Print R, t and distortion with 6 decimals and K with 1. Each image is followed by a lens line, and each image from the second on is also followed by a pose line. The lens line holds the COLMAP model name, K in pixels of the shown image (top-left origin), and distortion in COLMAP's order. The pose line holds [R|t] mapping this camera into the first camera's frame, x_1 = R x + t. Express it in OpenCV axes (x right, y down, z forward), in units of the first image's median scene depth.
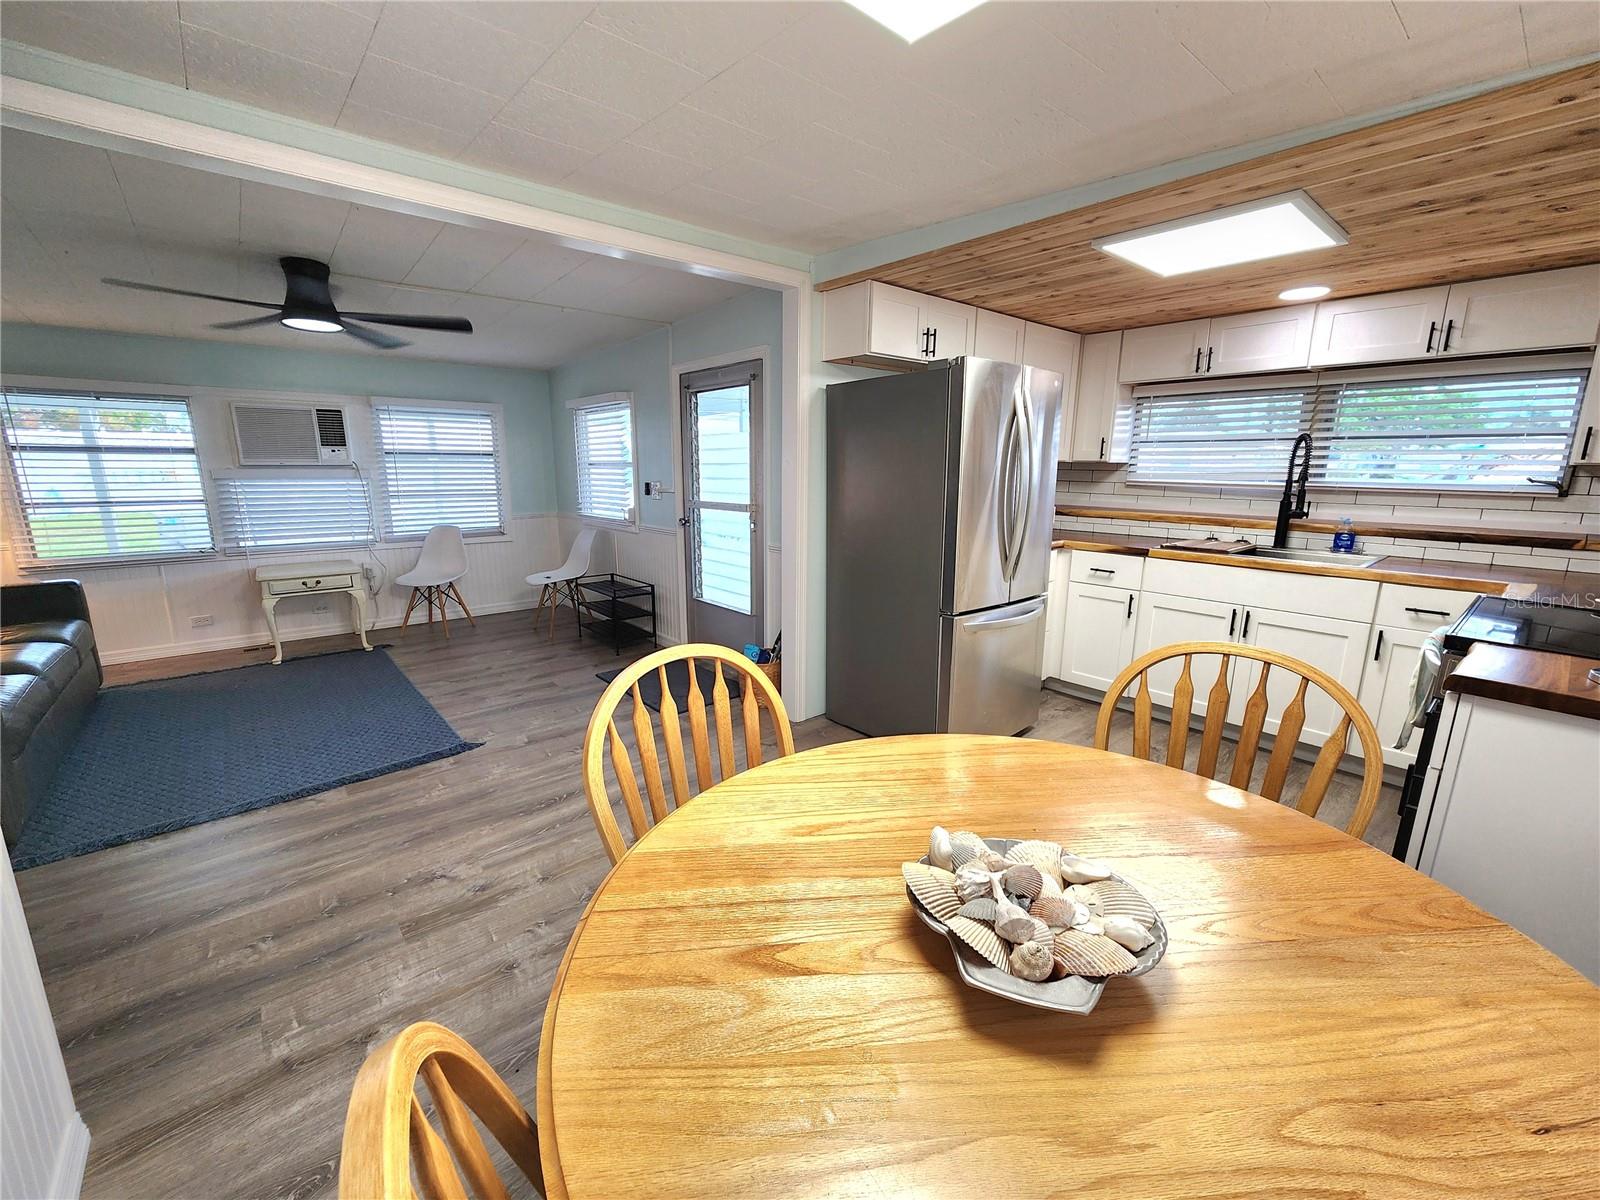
lens RADIAL K [[655.3, 0, 790.1], [0, 655.3, 602.9], [0, 0, 1]] dist [0.001621, 0.001070]
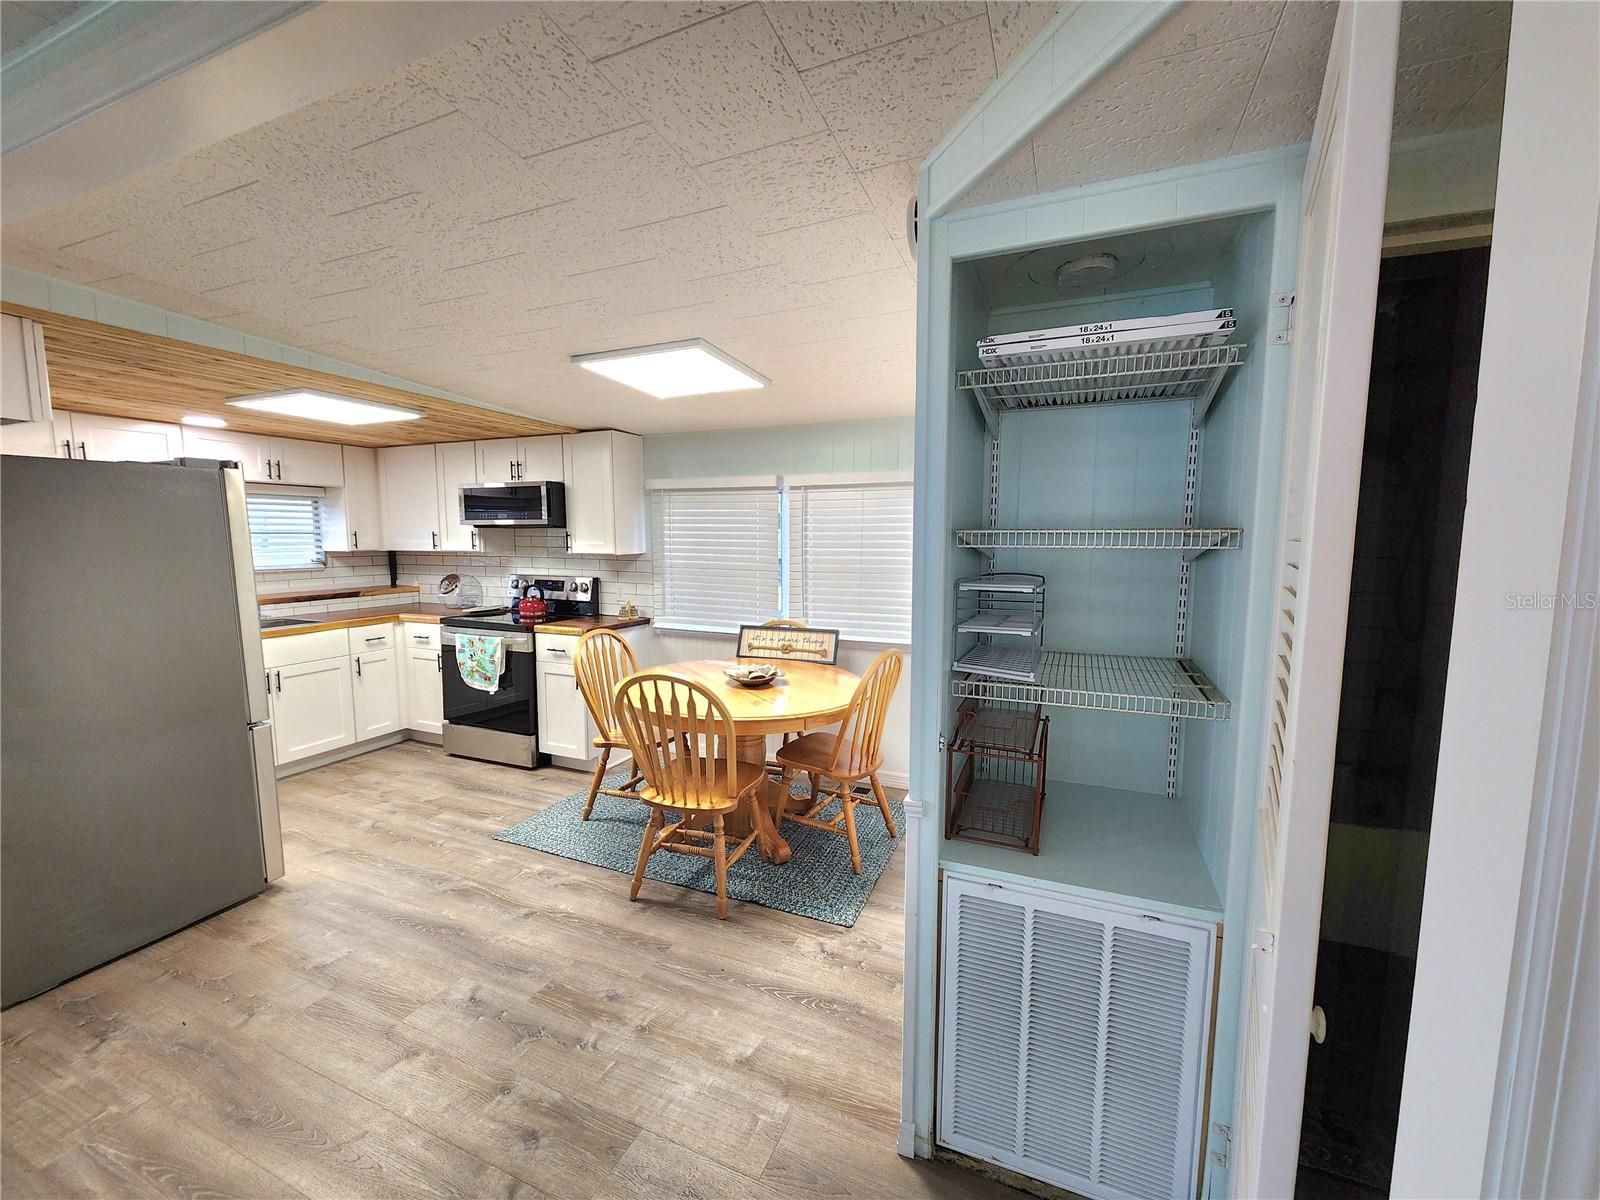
lens RADIAL K [[655.3, 0, 790.1], [0, 655.3, 602.9], [0, 0, 1]] dist [0.001621, 0.001070]
pose [[-0.445702, -0.099462, 0.889639, -0.748935], [0.186442, 0.961701, 0.200925, -0.160098], [-0.875551, 0.255419, -0.410088, 0.544973]]
